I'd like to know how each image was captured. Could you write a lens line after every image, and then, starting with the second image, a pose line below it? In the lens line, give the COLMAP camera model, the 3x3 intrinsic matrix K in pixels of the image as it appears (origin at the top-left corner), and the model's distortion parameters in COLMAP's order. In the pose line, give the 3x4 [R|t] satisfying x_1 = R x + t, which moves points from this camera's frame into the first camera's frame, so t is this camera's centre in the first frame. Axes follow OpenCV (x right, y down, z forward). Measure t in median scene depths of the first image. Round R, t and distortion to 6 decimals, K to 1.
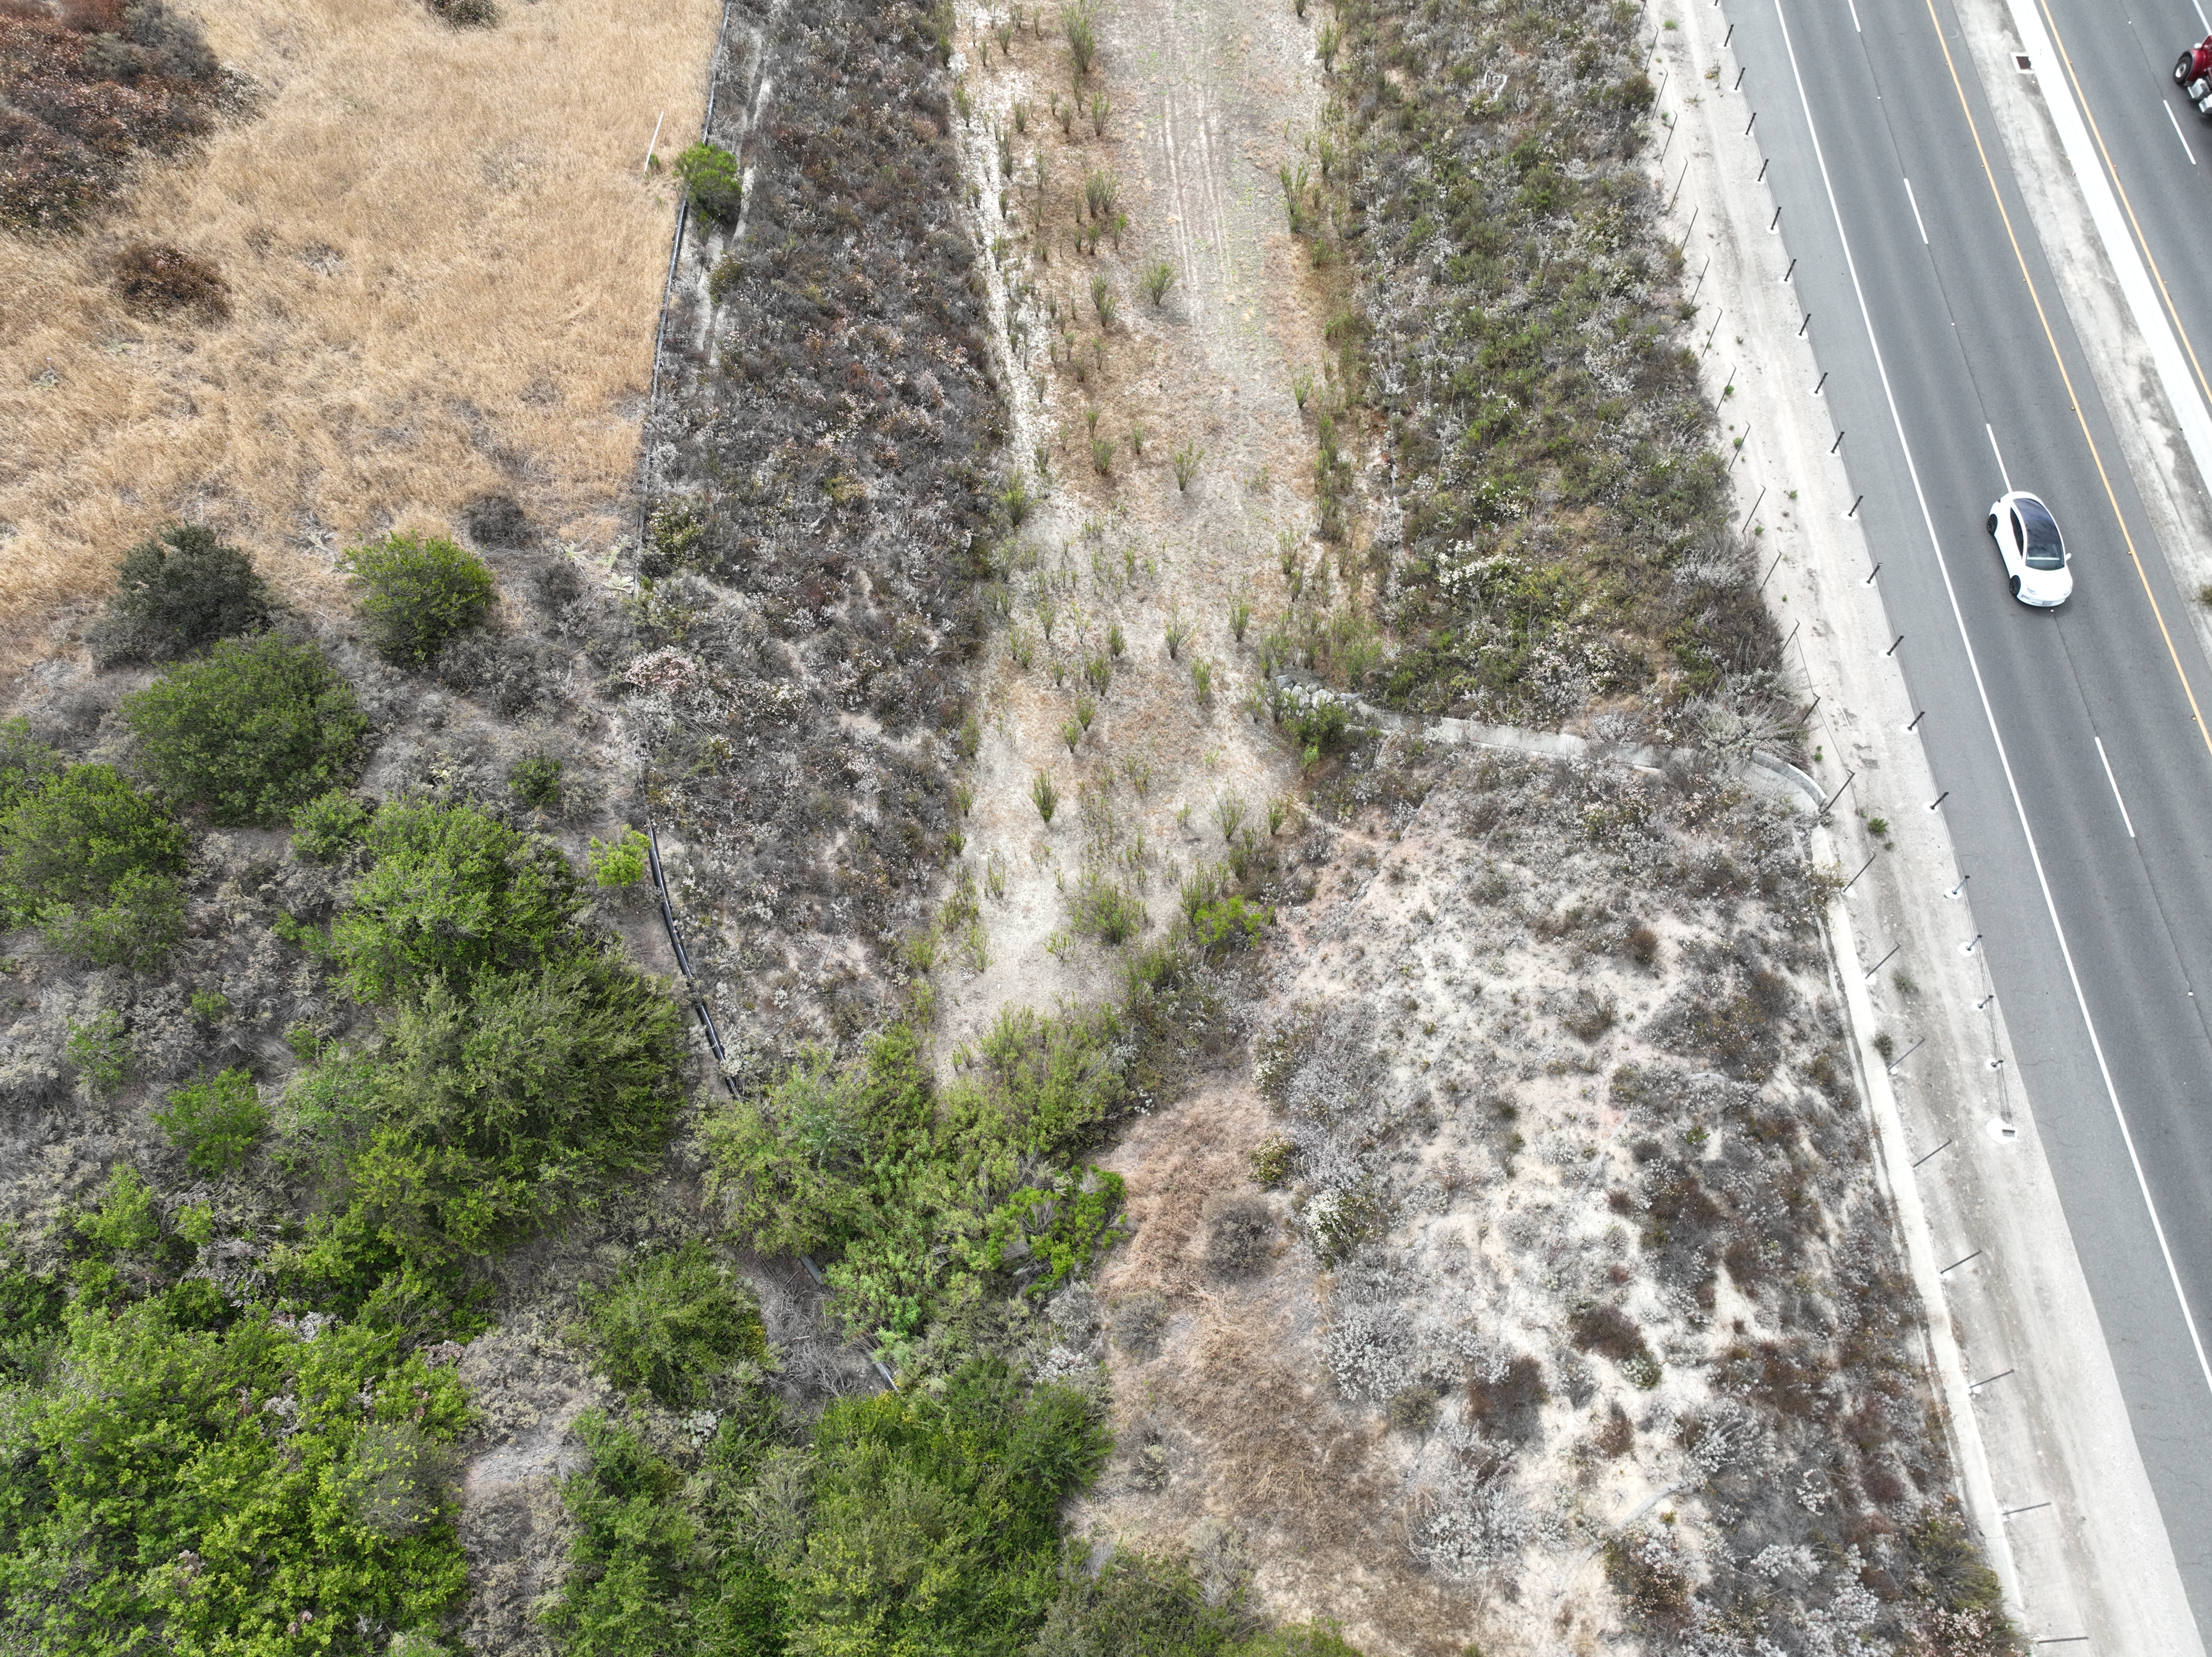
lens RADIAL K [[1544.6, 0, 1106.0], [0, 1544.6, 828.5], [0, 0, 1]] dist [0.005461, 0.007214]
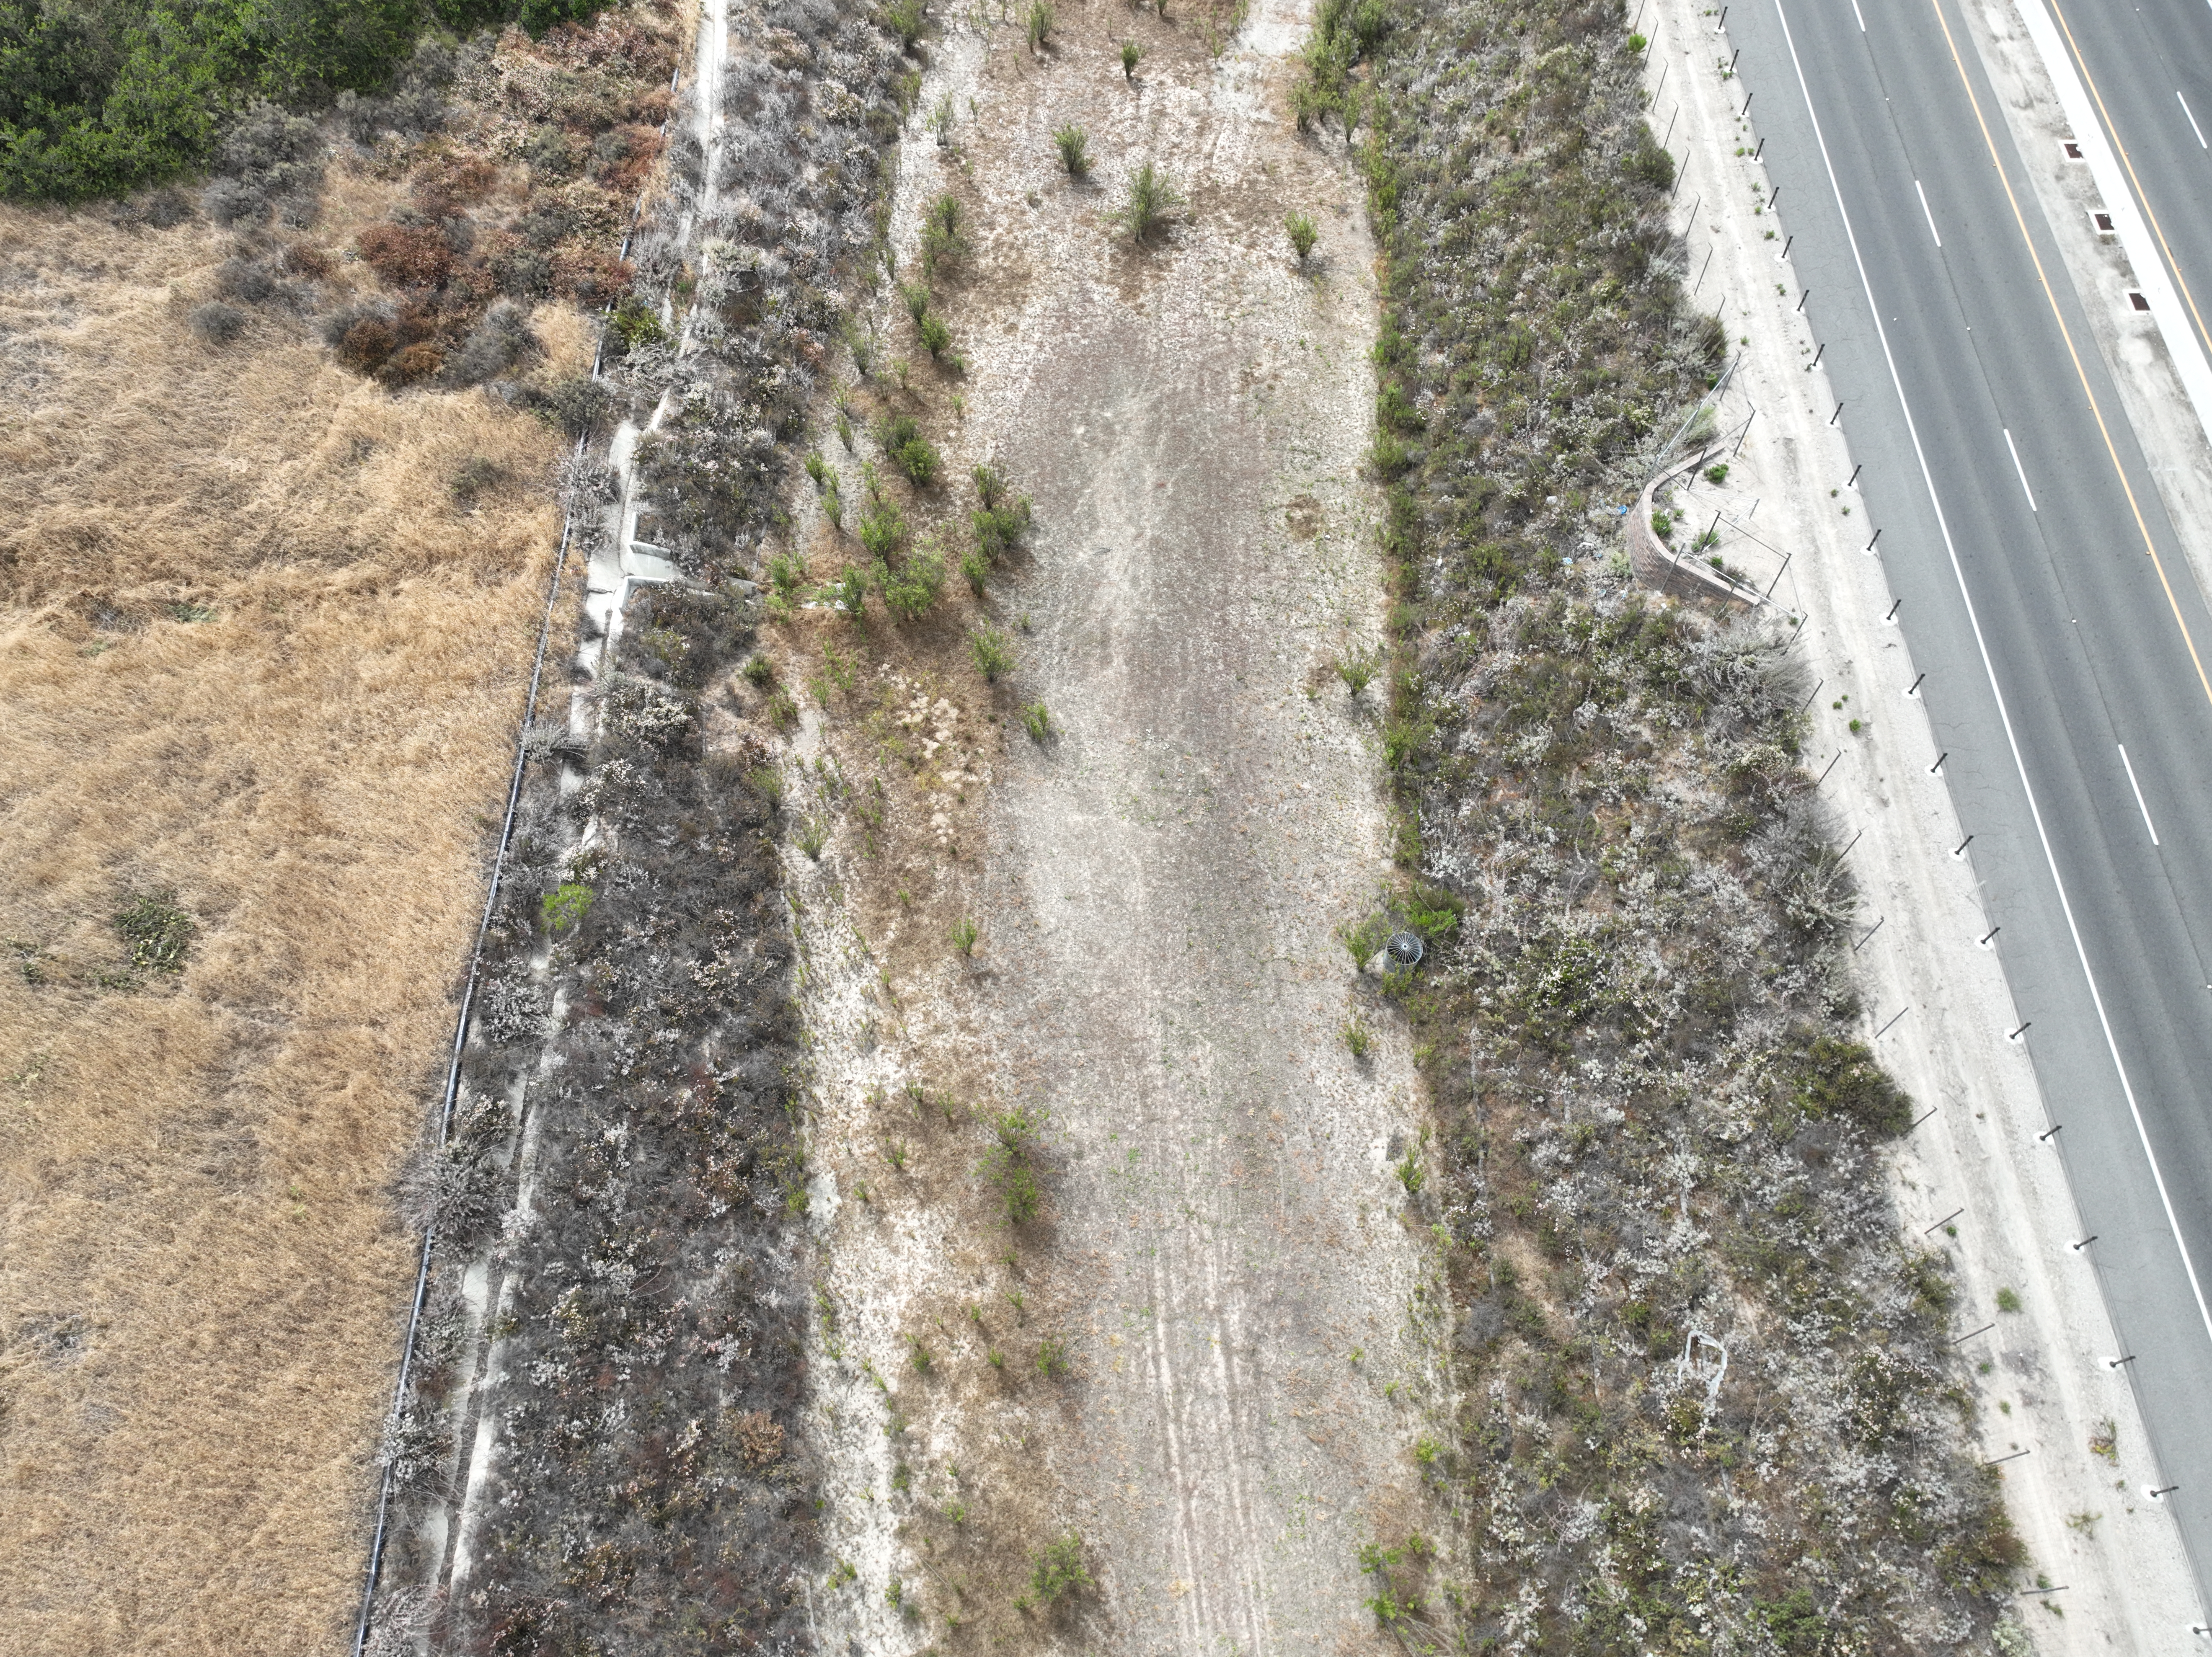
lens RADIAL K [[1578.1, 0, 1106.0], [0, 1578.1, 828.5], [0, 0, 1]] dist [0.020339, 0.003404]
pose [[0.999236, -0.037954, 0.009290, 0.026526], [0.037938, 0.999278, 0.001962, -0.892538], [-0.009358, -0.001608, 0.999955, 0.495127]]
